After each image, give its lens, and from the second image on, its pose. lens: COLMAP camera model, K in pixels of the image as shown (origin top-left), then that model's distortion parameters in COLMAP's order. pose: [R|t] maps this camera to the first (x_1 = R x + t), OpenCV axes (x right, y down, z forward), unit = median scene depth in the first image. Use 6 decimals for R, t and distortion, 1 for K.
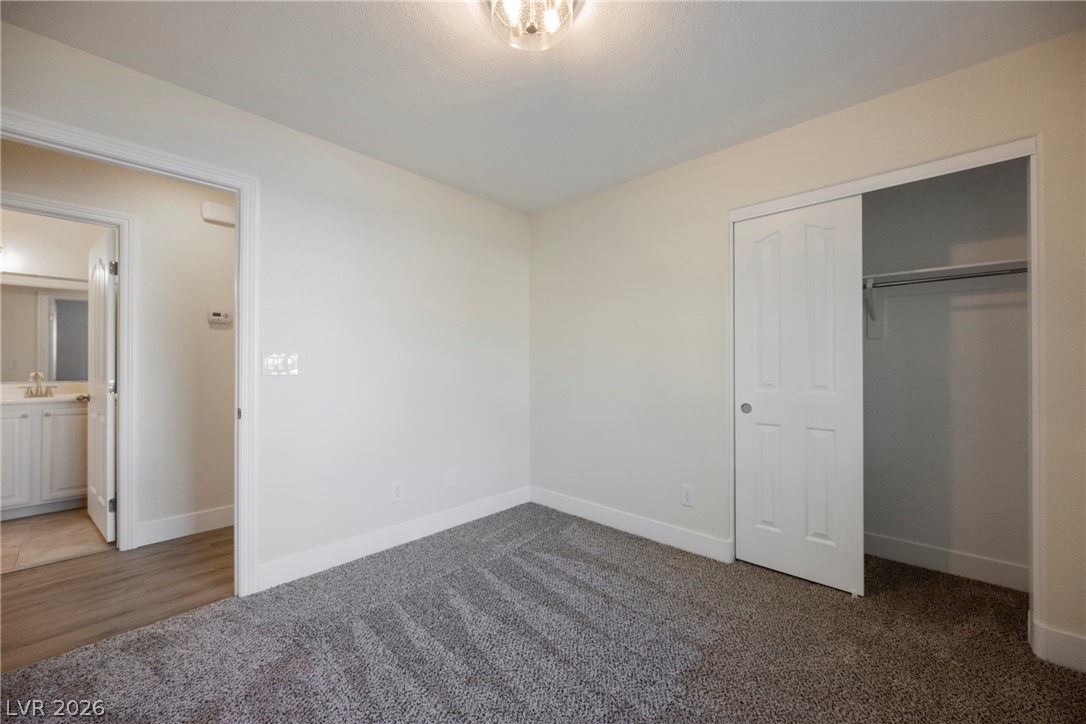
lens RADIAL K [[418.2, 0, 543.0], [0, 418.2, 362.0], [0, 0, 1]] dist [0.000724, 0.000130]
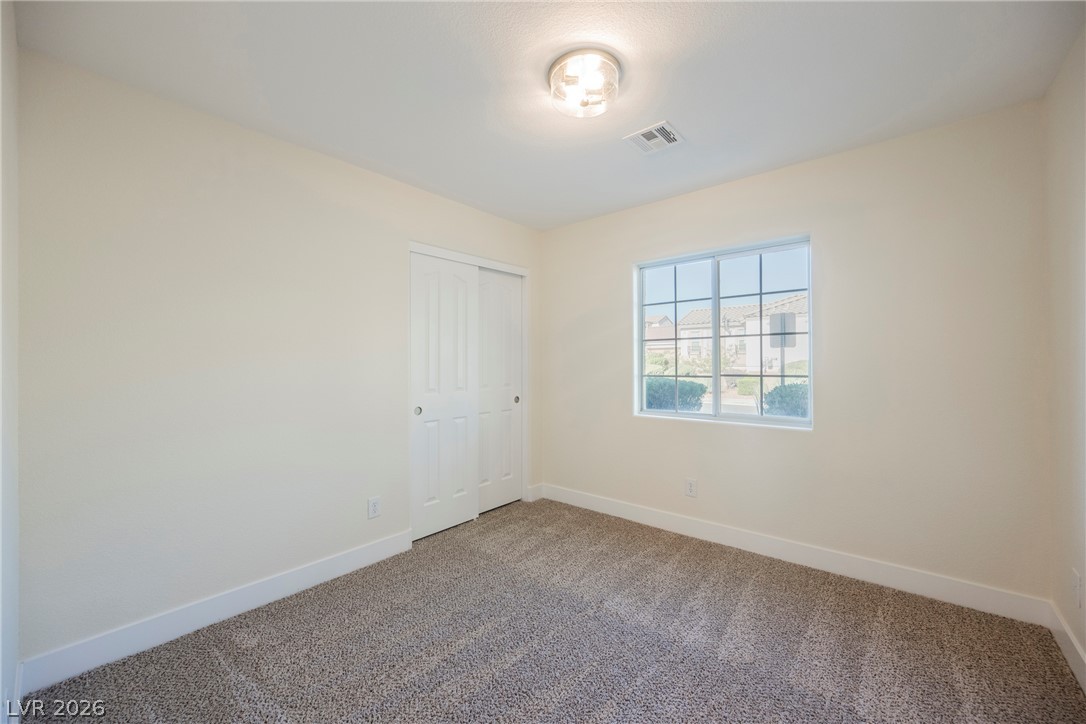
lens RADIAL K [[425.6, 0, 543.0], [0, 425.6, 362.0], [0, 0, 1]] dist [-0.000919, -0.000063]
pose [[-0.059426, 0.011431, 0.998167, -0.770948], [0.016487, 0.999809, -0.010468, -0.009191], [-0.998097, 0.015834, -0.059603, 0.735654]]
